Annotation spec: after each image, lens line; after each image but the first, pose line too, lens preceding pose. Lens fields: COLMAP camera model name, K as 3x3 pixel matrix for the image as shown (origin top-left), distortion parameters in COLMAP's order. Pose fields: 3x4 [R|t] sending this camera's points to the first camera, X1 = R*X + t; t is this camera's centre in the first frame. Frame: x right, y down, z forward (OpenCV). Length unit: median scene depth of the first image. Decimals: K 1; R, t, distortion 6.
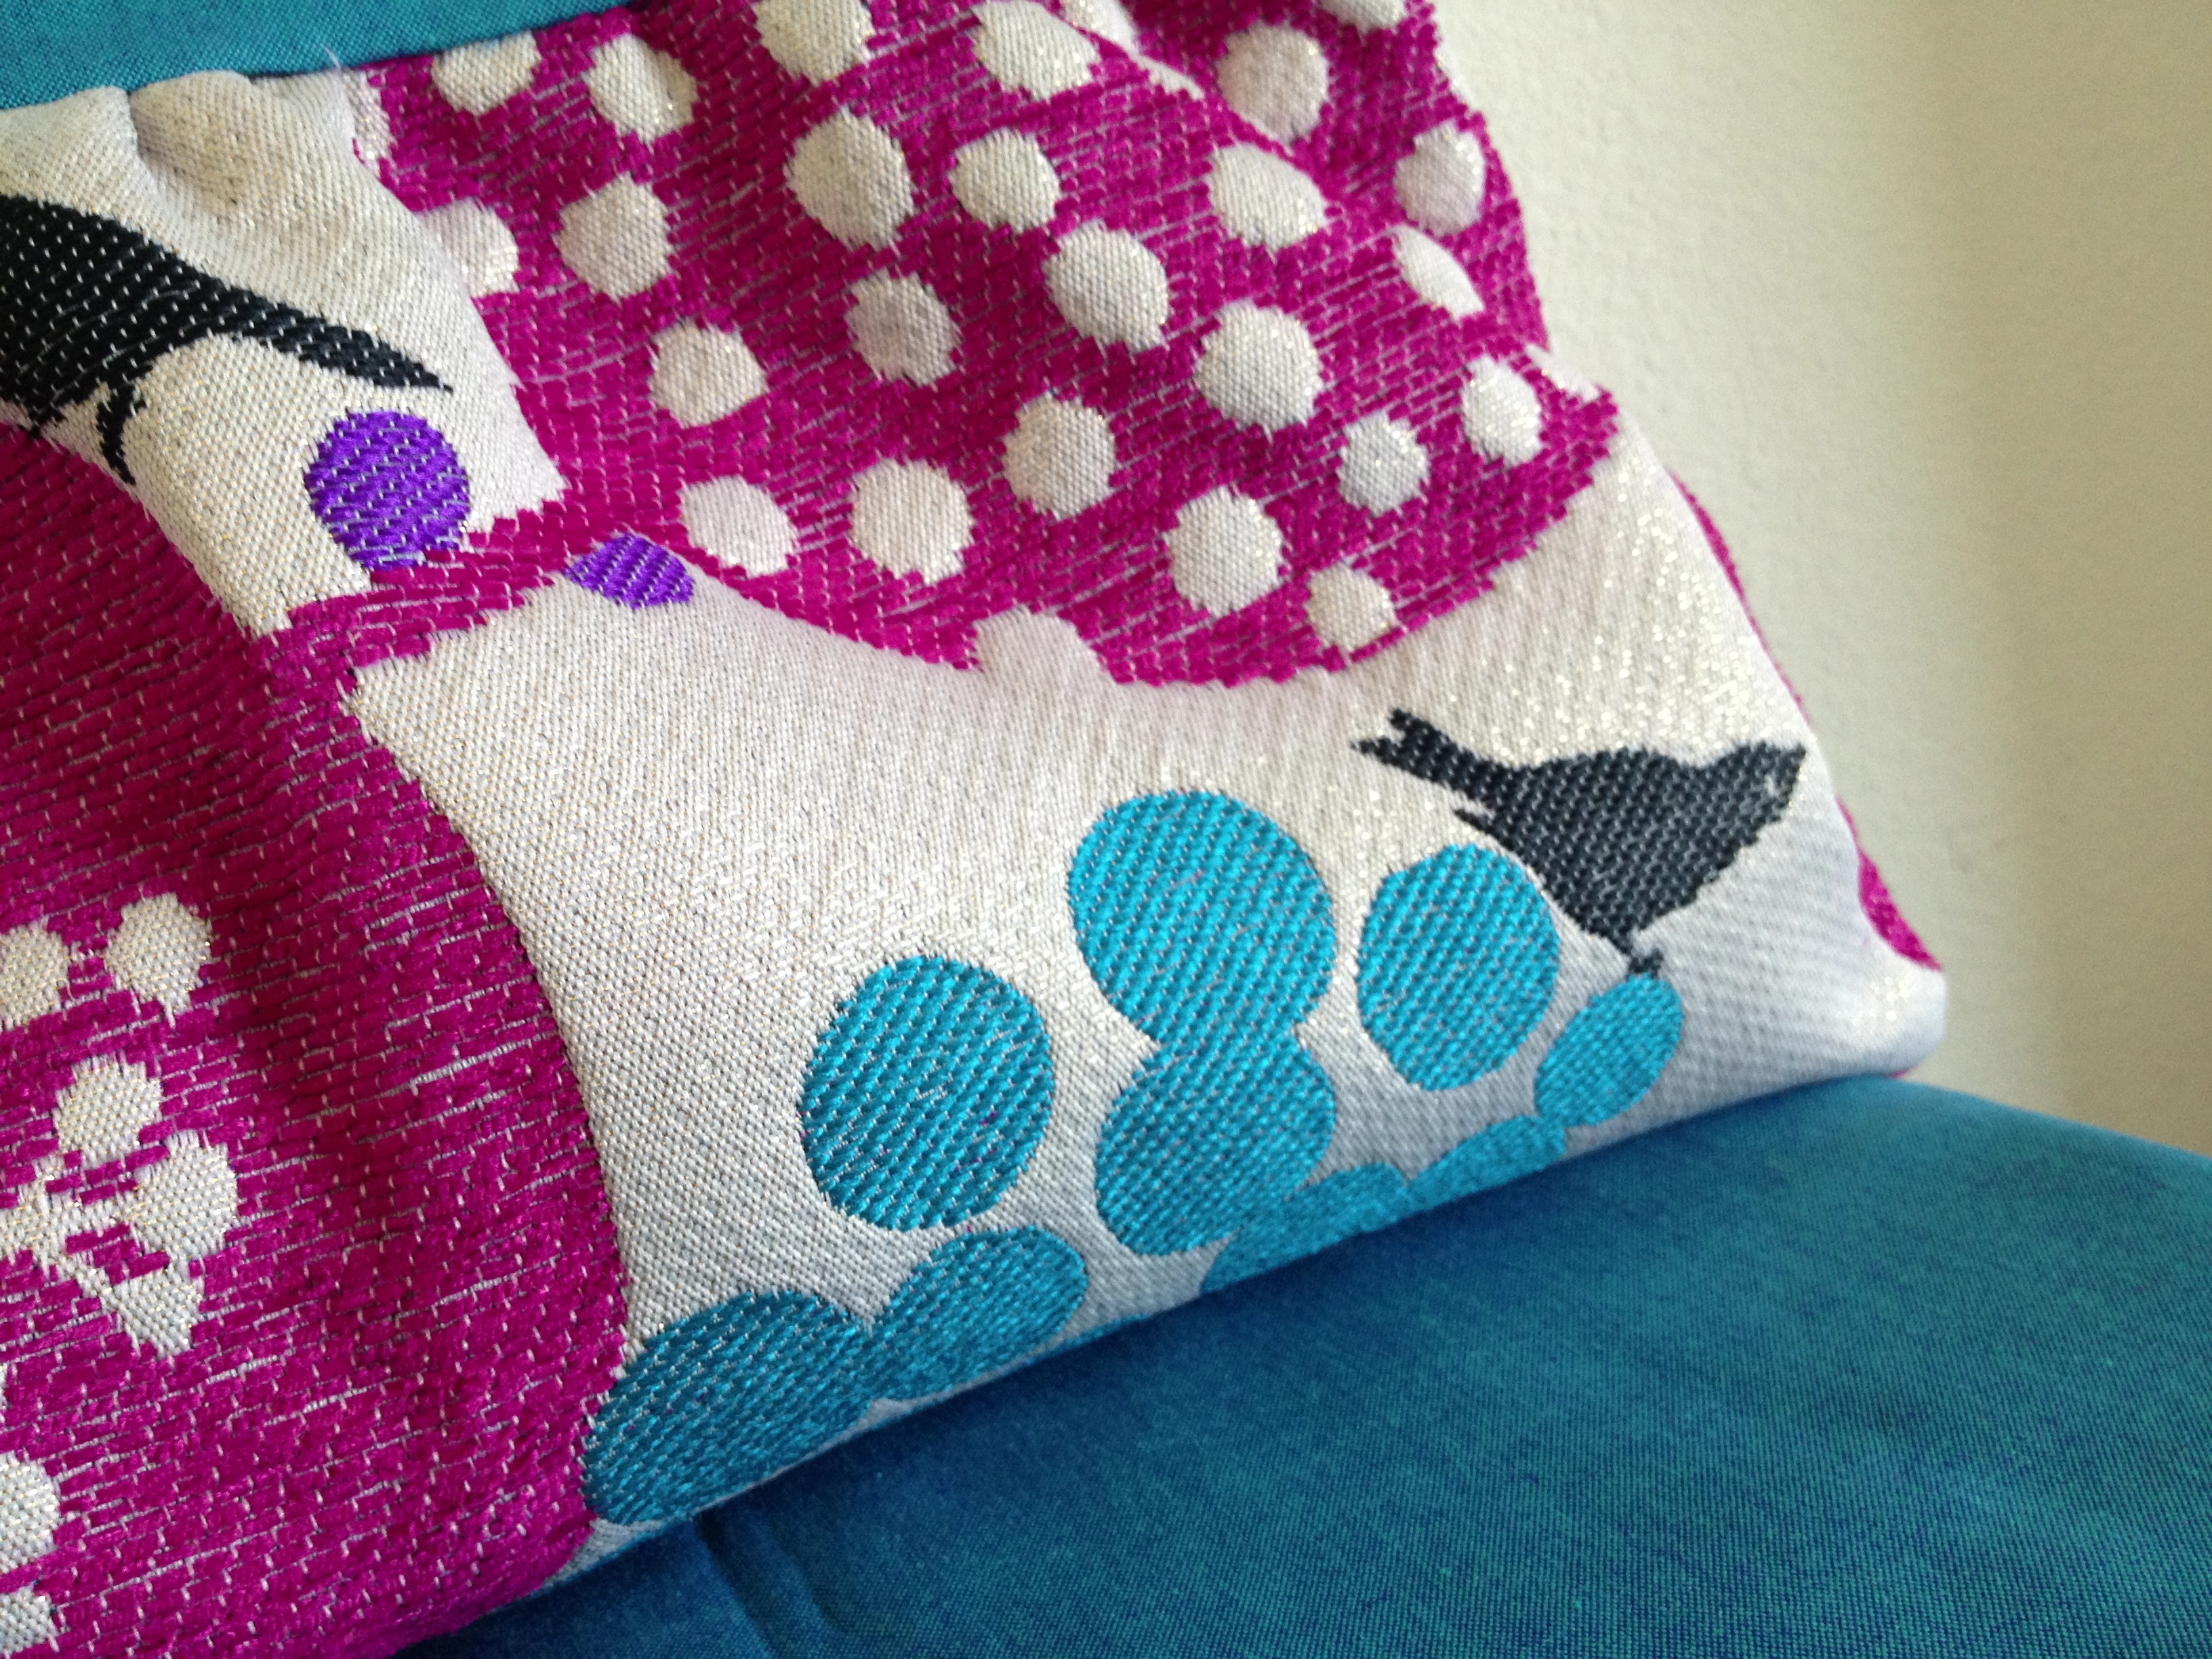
lens RADIAL K [[2203.9, 0, 1106.0], [0, 2203.9, 829.5], [0, 0, 1]] dist [0.147382, -0.421596]
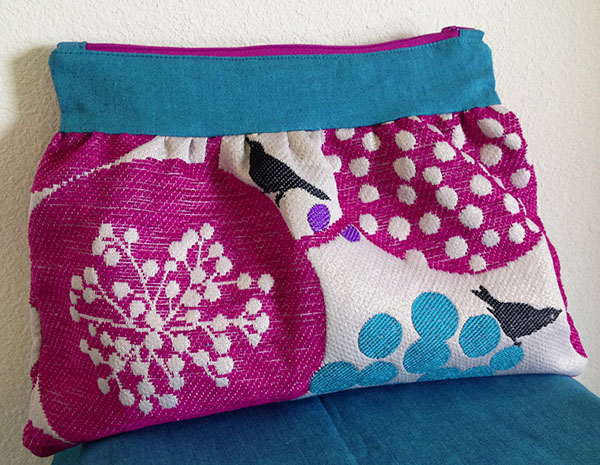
lens RADIAL K [[813.9, 0, 300.0], [0, 813.9, 232.5], [0, 0, 1]] dist [0.129864, -0.002903]
pose [[0.962075, 0.245839, -0.118213, -0.085589], [-0.238296, 0.968338, 0.074414, -0.225070], [0.132764, -0.043422, 0.990196, -1.007458]]
